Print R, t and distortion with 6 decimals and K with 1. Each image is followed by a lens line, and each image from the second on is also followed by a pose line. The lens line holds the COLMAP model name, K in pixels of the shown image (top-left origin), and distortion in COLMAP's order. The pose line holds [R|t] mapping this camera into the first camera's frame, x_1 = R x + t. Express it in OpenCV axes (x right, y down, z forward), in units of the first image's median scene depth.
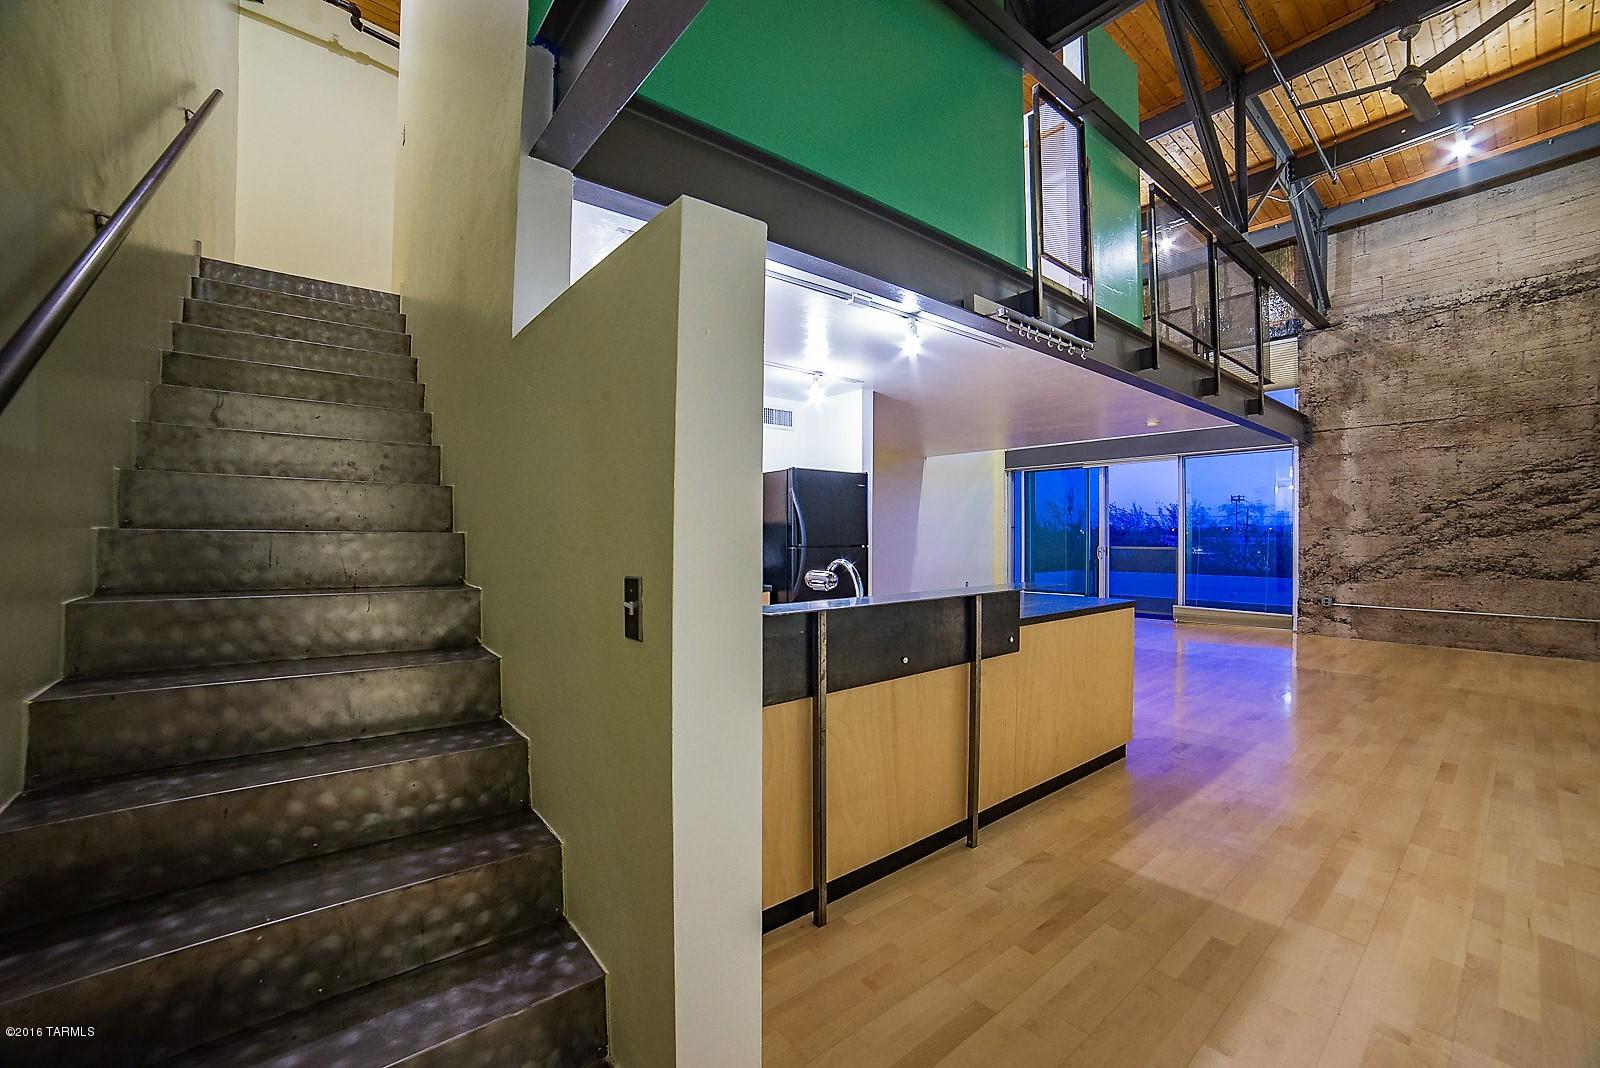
lens RADIAL K [[646.2, 0, 798.6], [0, 646.2, 539.6], [0, 0, 1]] dist [-0.082334, 0.027970]
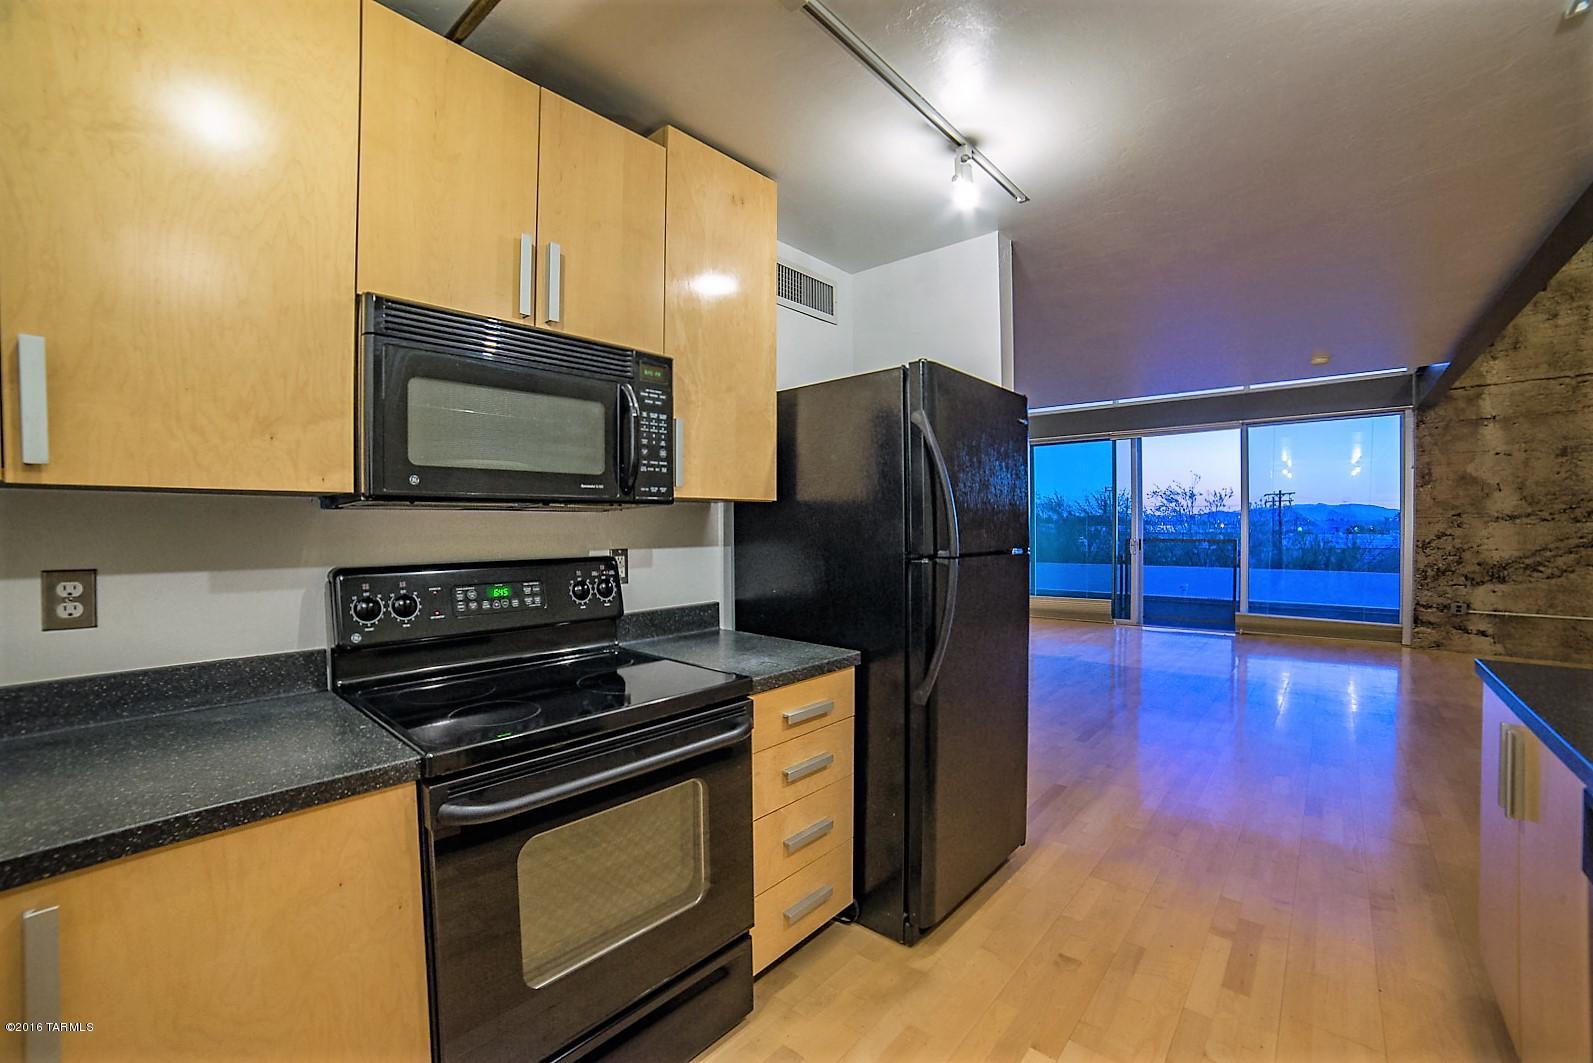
lens RADIAL K [[643.4, 0, 795.1], [0, 643.4, 537.0], [0, 0, 1]] dist [-0.082334, 0.027970]
pose [[0.986022, -0.009484, 0.166345, -0.110098], [0.007750, 0.999909, 0.011067, -0.004747], [-0.166435, -0.009623, 0.986005, 0.441719]]
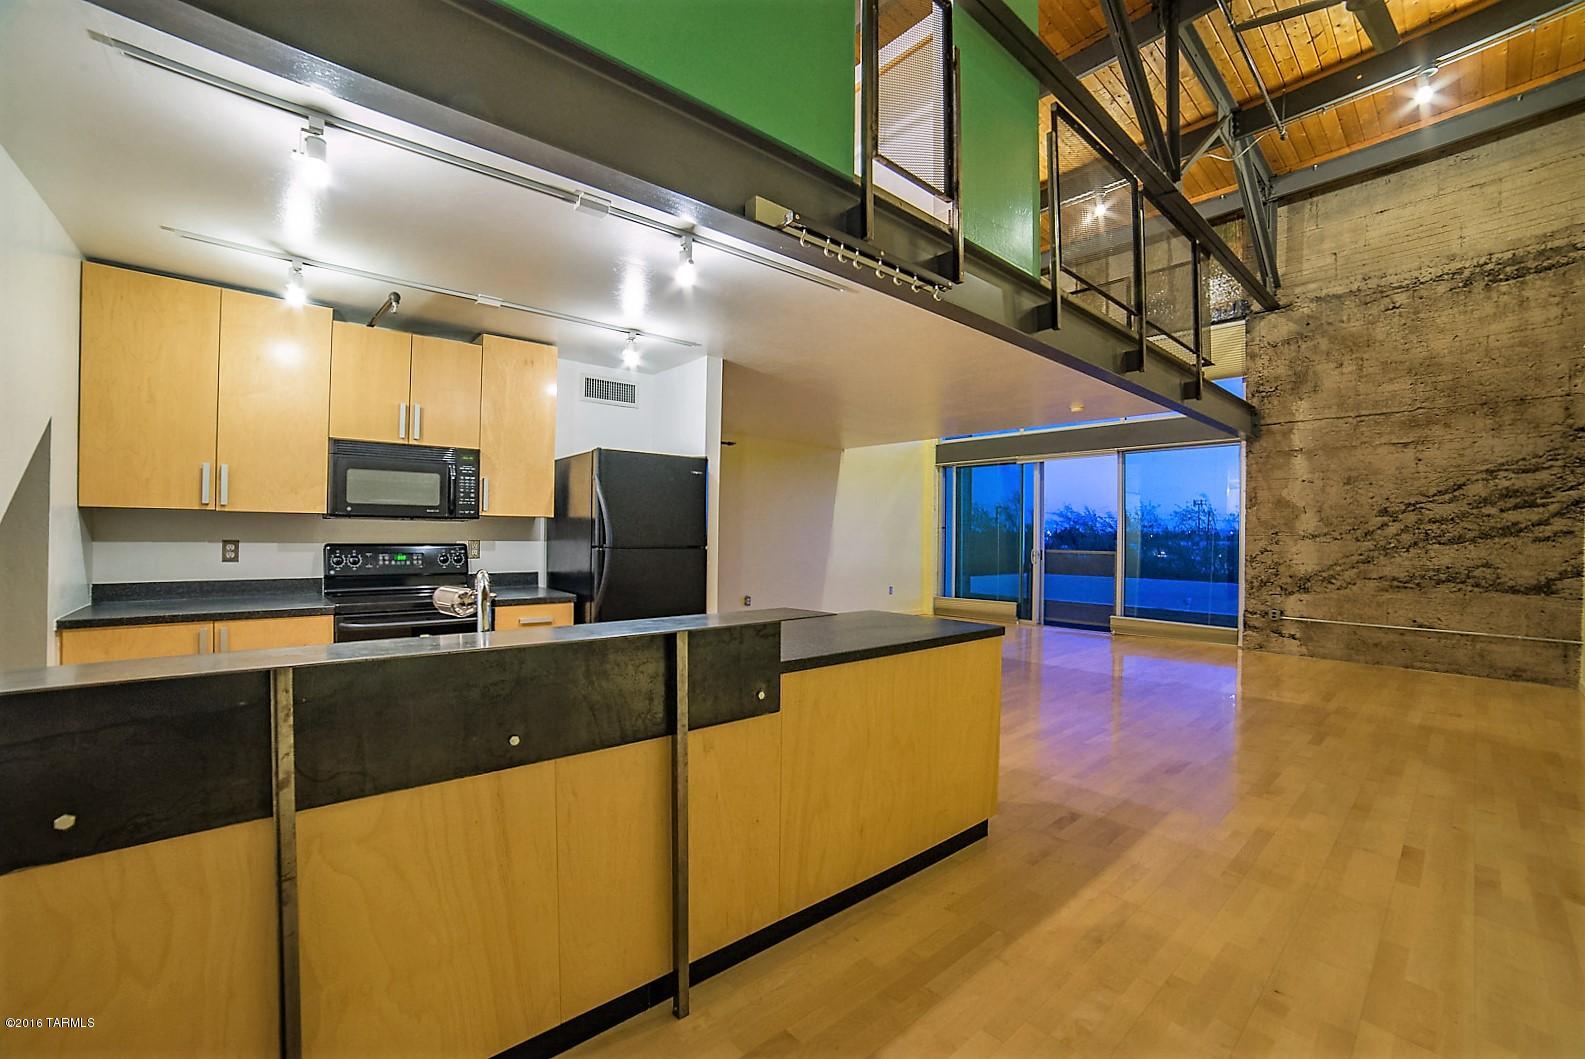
lens RADIAL K [[648.6, 0, 792.4], [0, 648.6, 534.6], [0, 0, 1]] dist [-0.084178, 0.029293]
pose [[0.999239, 0.012310, 0.037012, 0.140937], [-0.012109, 0.999911, -0.005673, -0.002010], [-0.037079, 0.005220, 0.999299, 0.141405]]
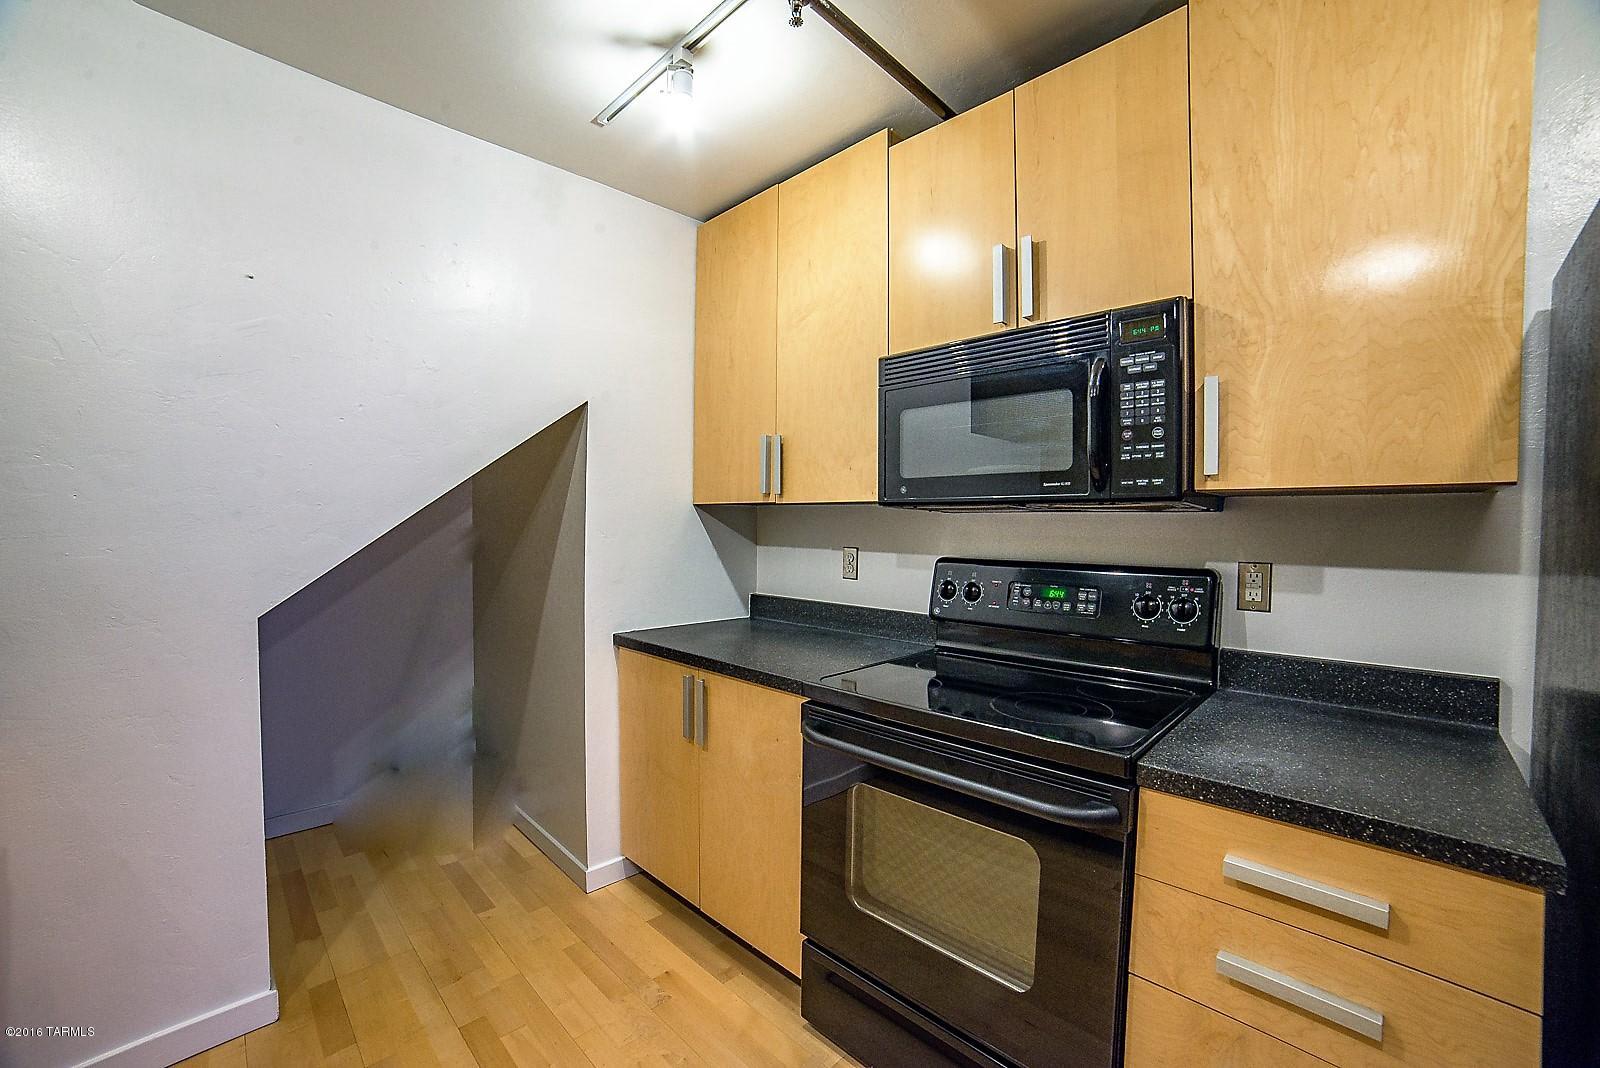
lens RADIAL K [[647.8, 0, 791.2], [0, 647.8, 541.2], [0, 0, 1]] dist [-0.109676, 0.042606]
pose [[0.113173, 0.025732, -0.993242, 0.057730], [-0.018509, 0.999546, 0.023787, -0.005932], [0.993403, 0.015692, 0.113598, 0.577752]]
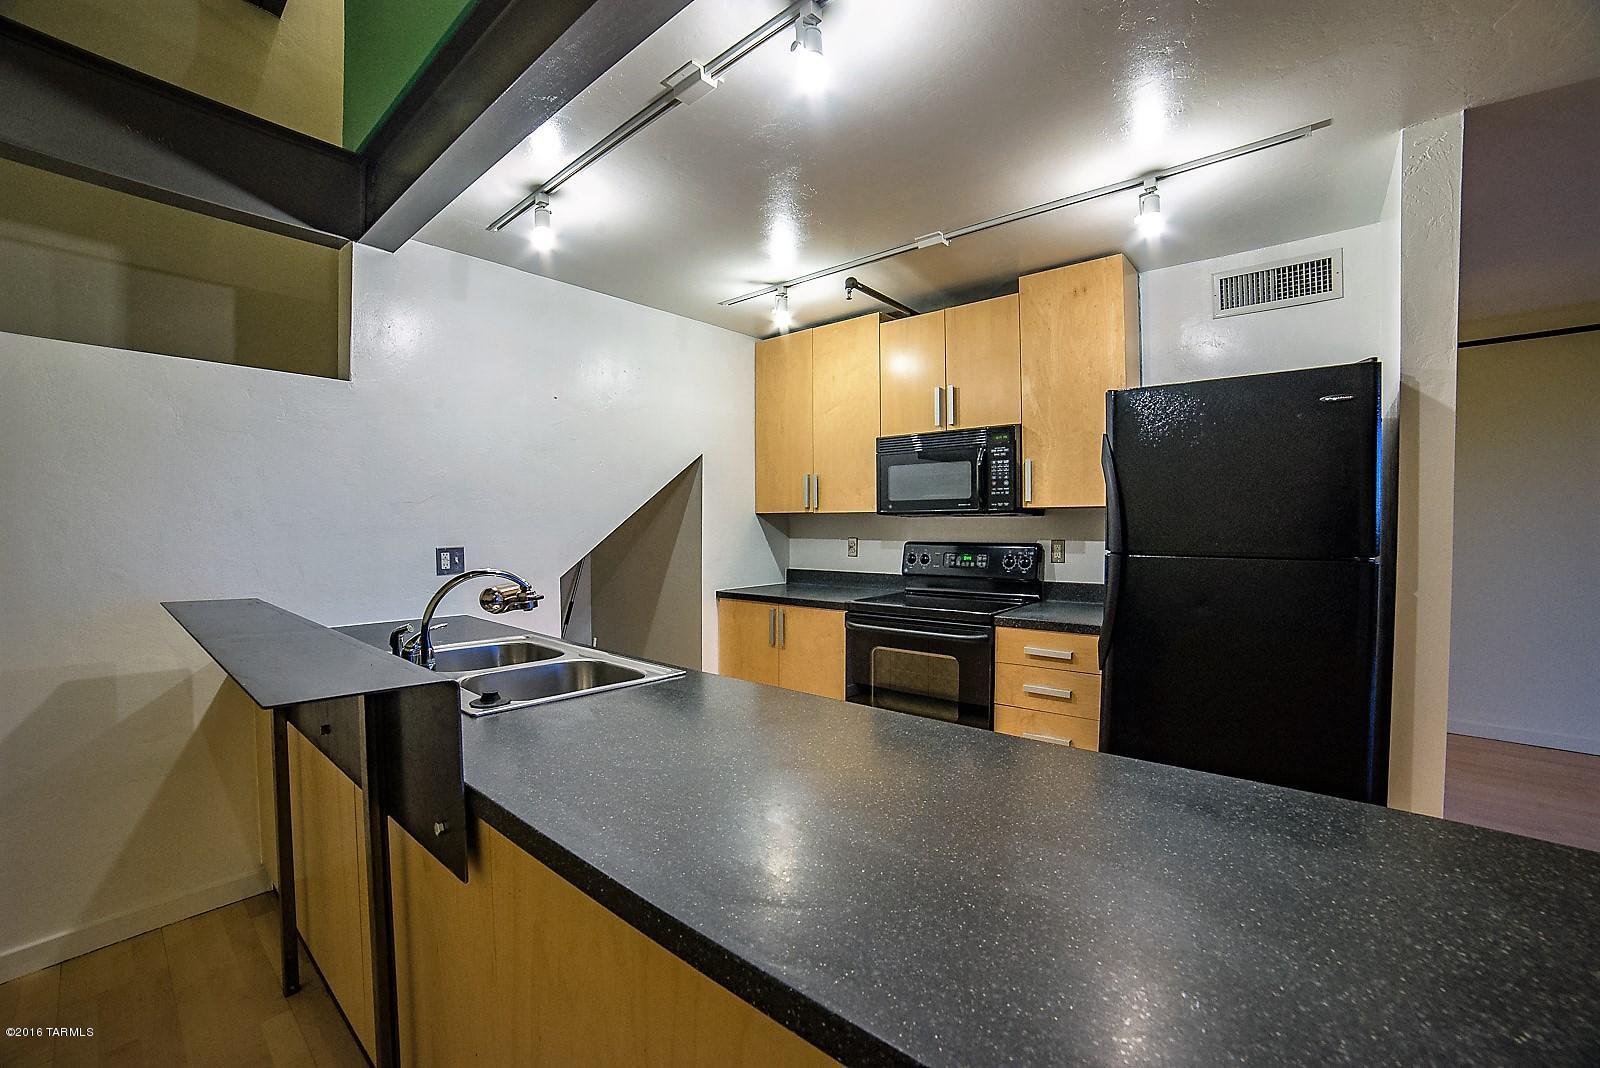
lens RADIAL K [[646.2, 0, 798.6], [0, 646.2, 539.6], [0, 0, 1]] dist [-0.082334, 0.027970]
pose [[0.213677, 0.020375, -0.976692, 0.289318], [-0.006106, 0.999791, 0.019521, -0.004653], [0.976885, 0.001793, 0.213757, 0.471319]]
